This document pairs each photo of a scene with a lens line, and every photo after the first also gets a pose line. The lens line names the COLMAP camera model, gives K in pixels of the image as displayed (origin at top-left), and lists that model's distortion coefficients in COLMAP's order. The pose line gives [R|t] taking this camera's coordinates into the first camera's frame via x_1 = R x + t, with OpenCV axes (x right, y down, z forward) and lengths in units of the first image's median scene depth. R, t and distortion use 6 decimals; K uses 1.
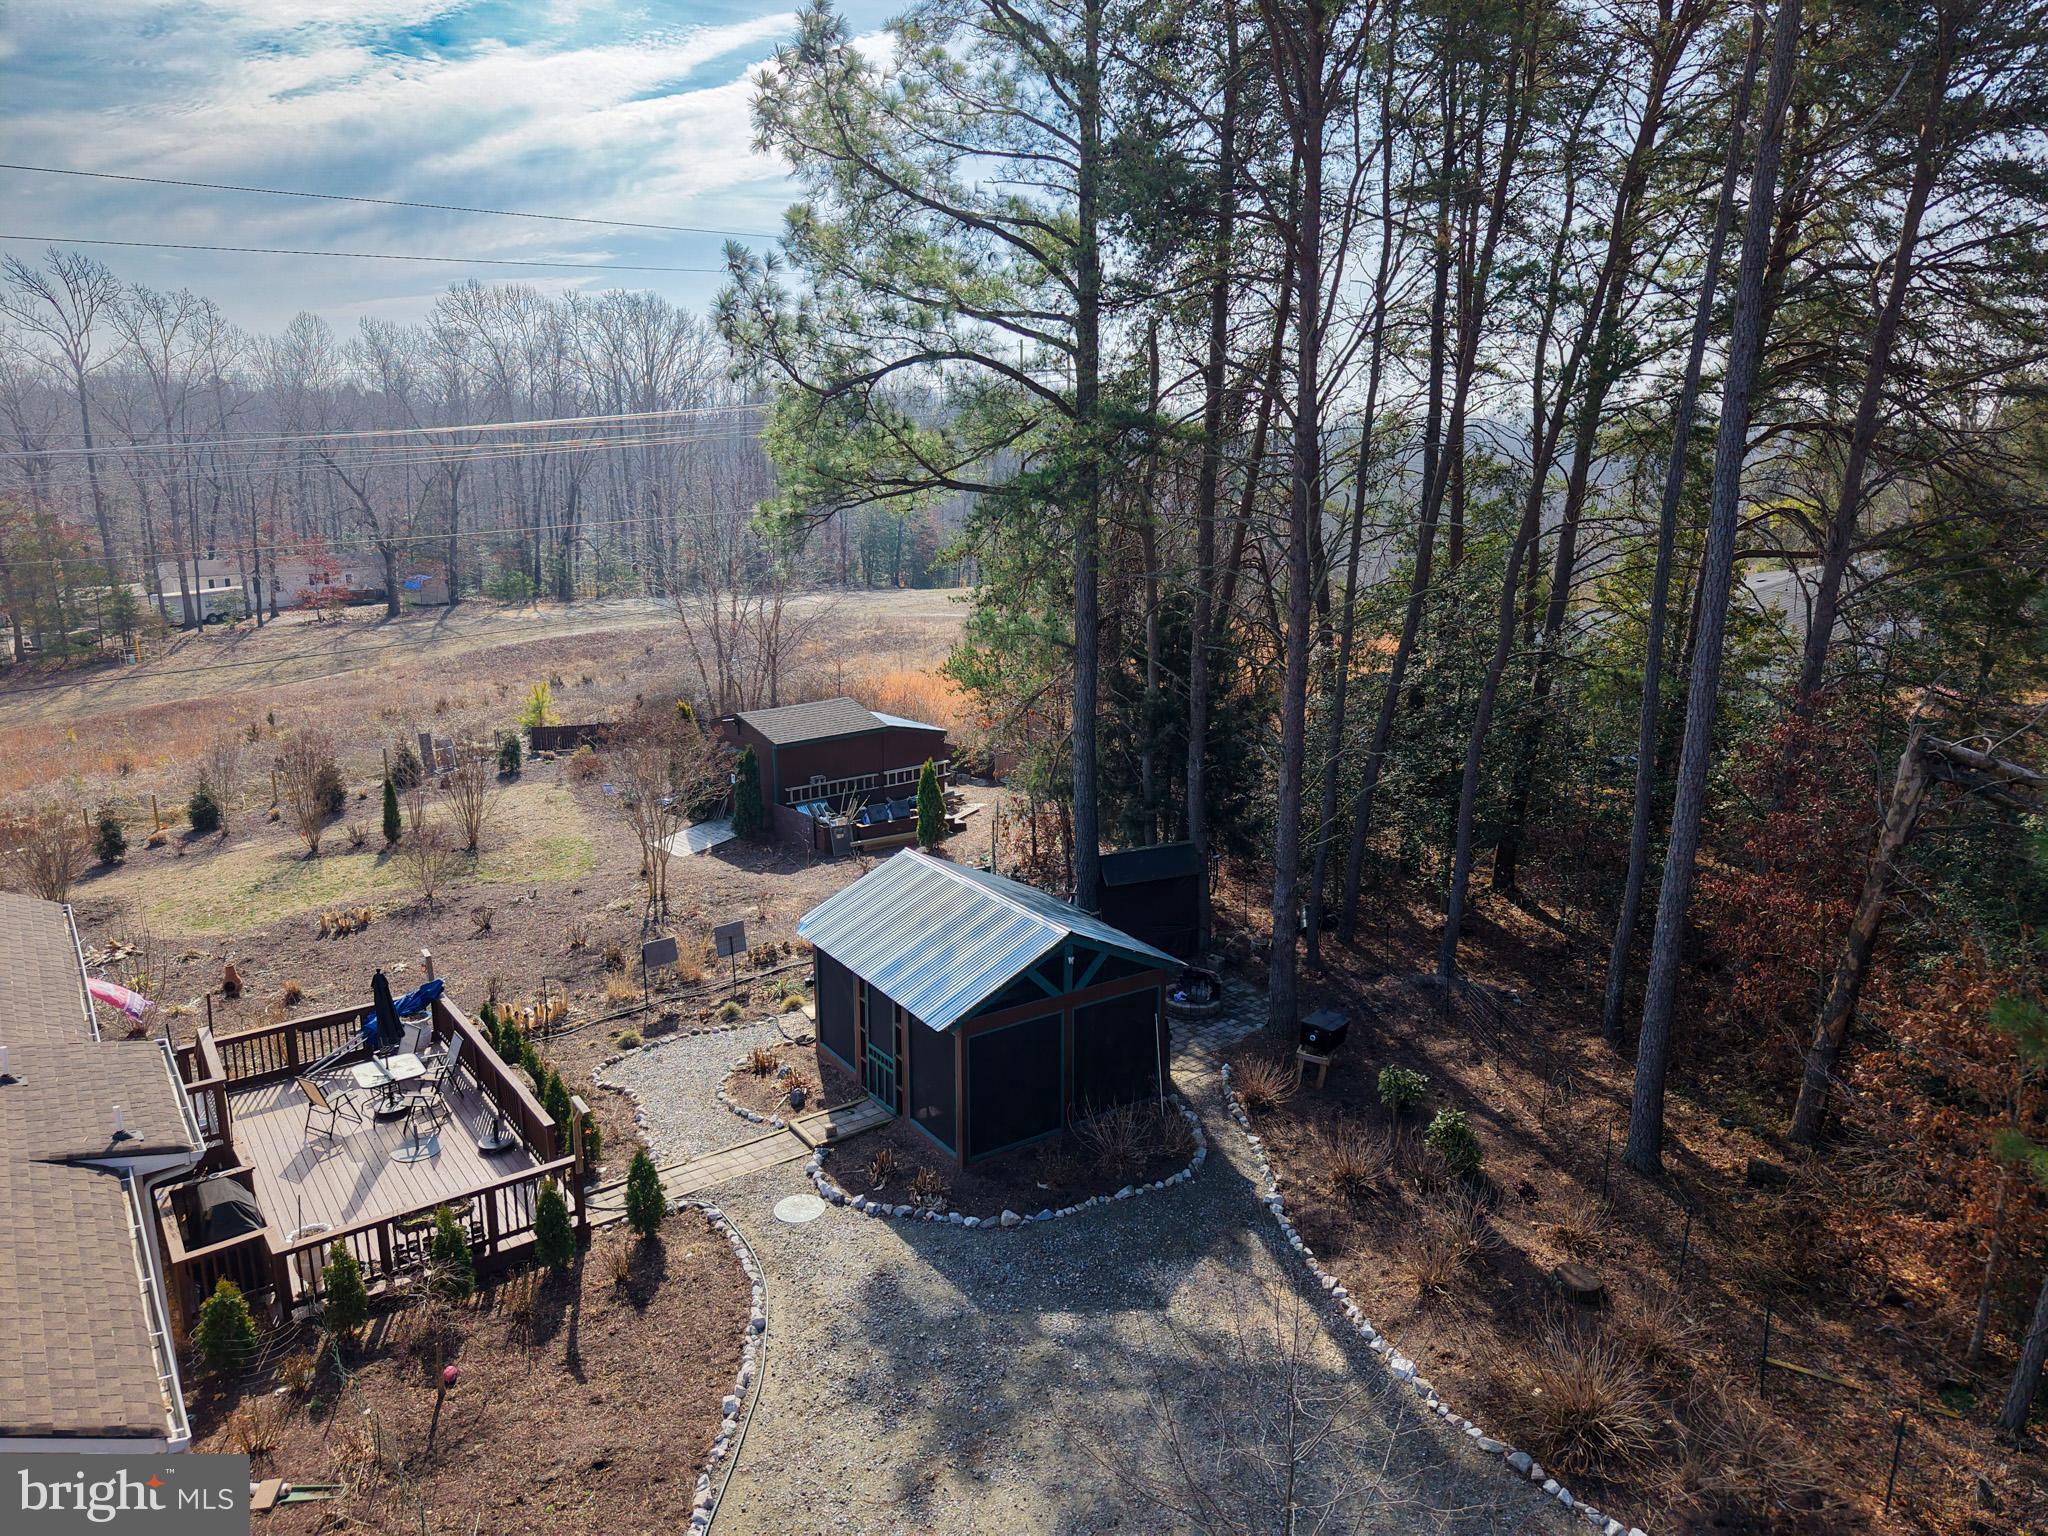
lens RADIAL K [[1376.3, 0, 1024.0], [0, 1376.3, 768.0], [0, 0, 1]] dist [0.021366, -0.004142]
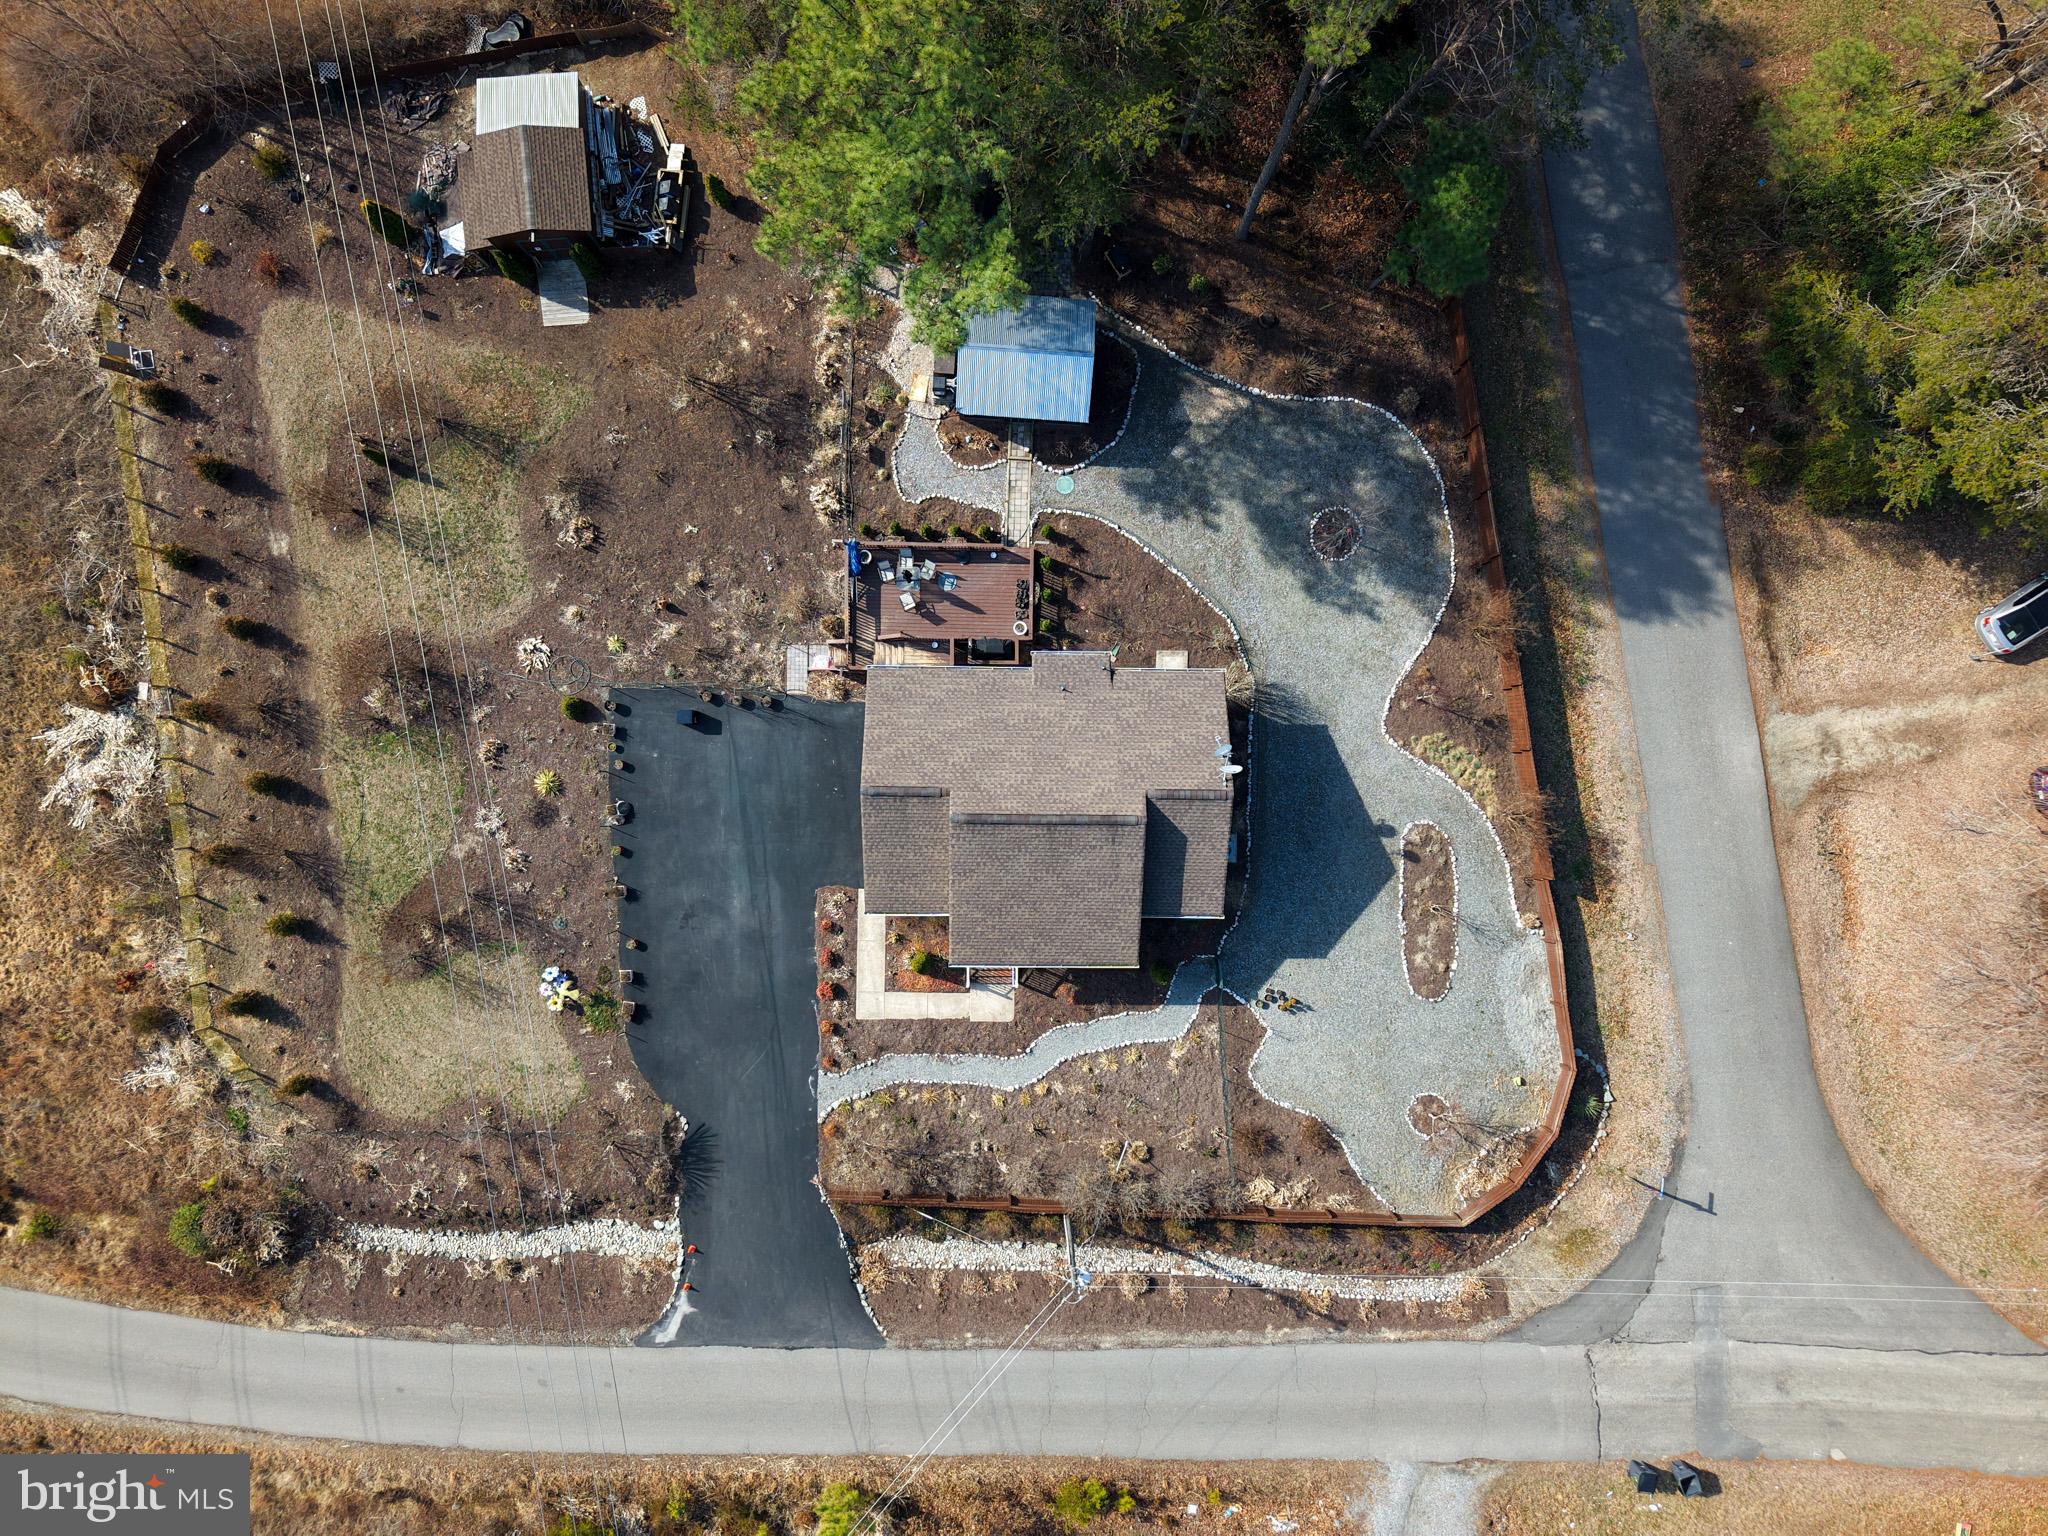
lens RADIAL K [[1392.3, 0, 1024.0], [0, 1392.3, 768.0], [0, 0, 1]] dist [0.028837, -0.004096]
pose [[0.596796, -0.802309, 0.011584, -0.739854], [0.173086, 0.142819, 0.974497, -2.471408], [-0.783502, -0.579571, 0.224103, 0.104772]]
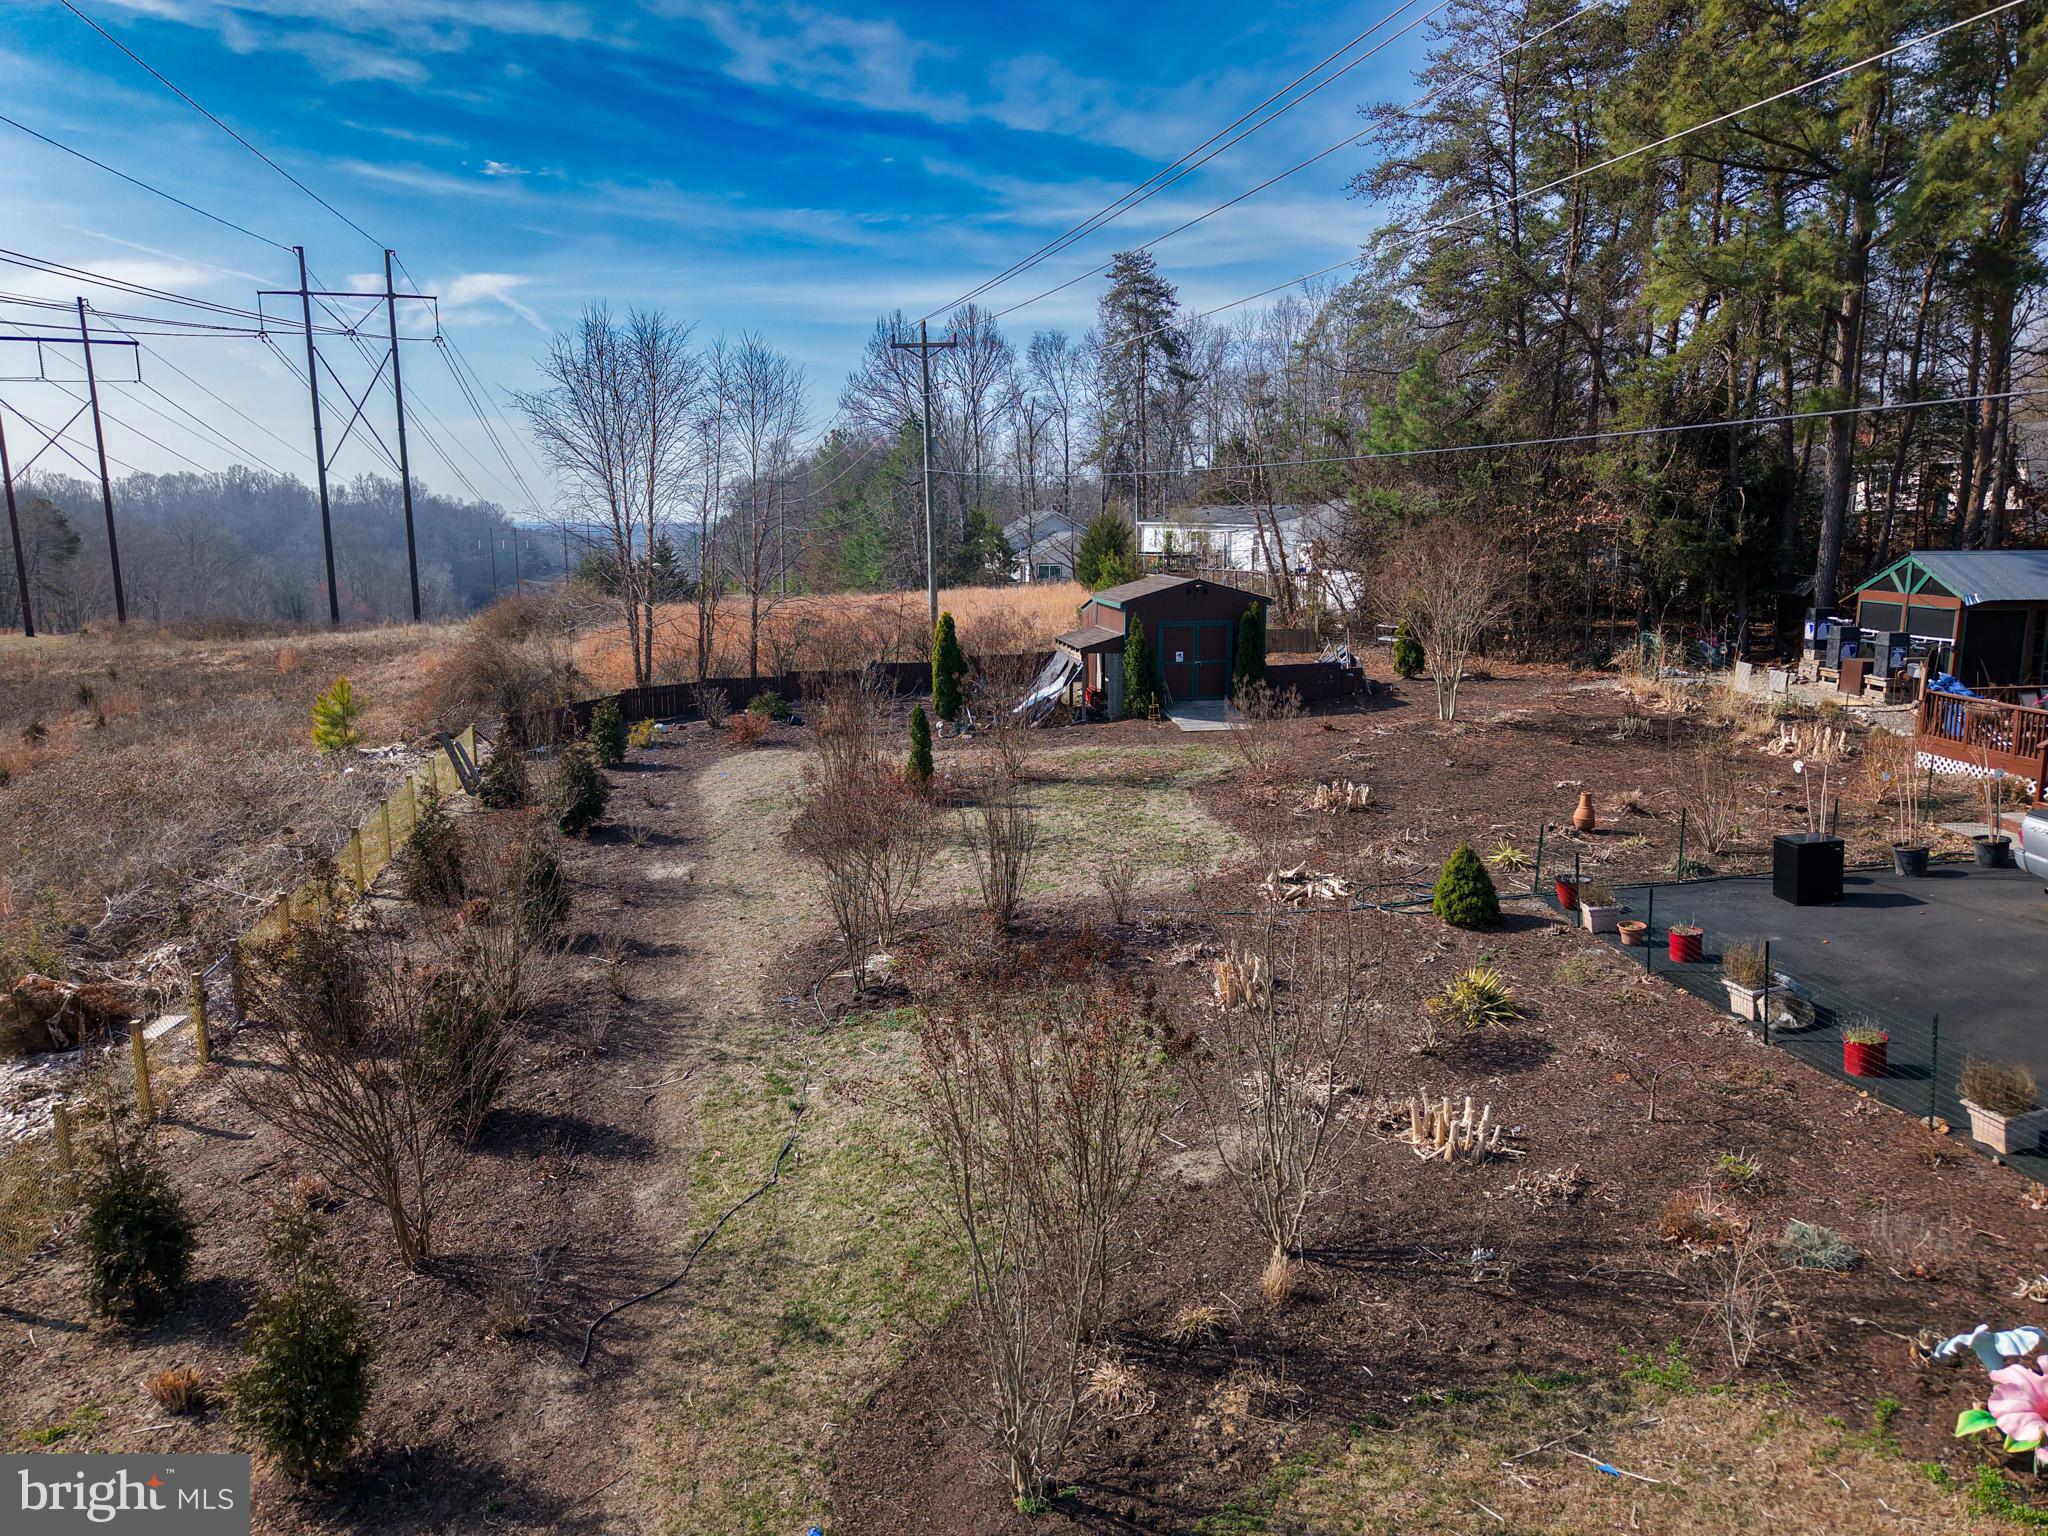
lens RADIAL K [[1392.3, 0, 1024.0], [0, 1392.3, 768.0], [0, 0, 1]] dist [0.028837, -0.004096]
pose [[0.540423, -0.147691, 0.828330, -2.190542], [0.205566, 0.977816, 0.040228, 0.051337], [-0.815895, 0.148536, 0.558795, 1.277817]]
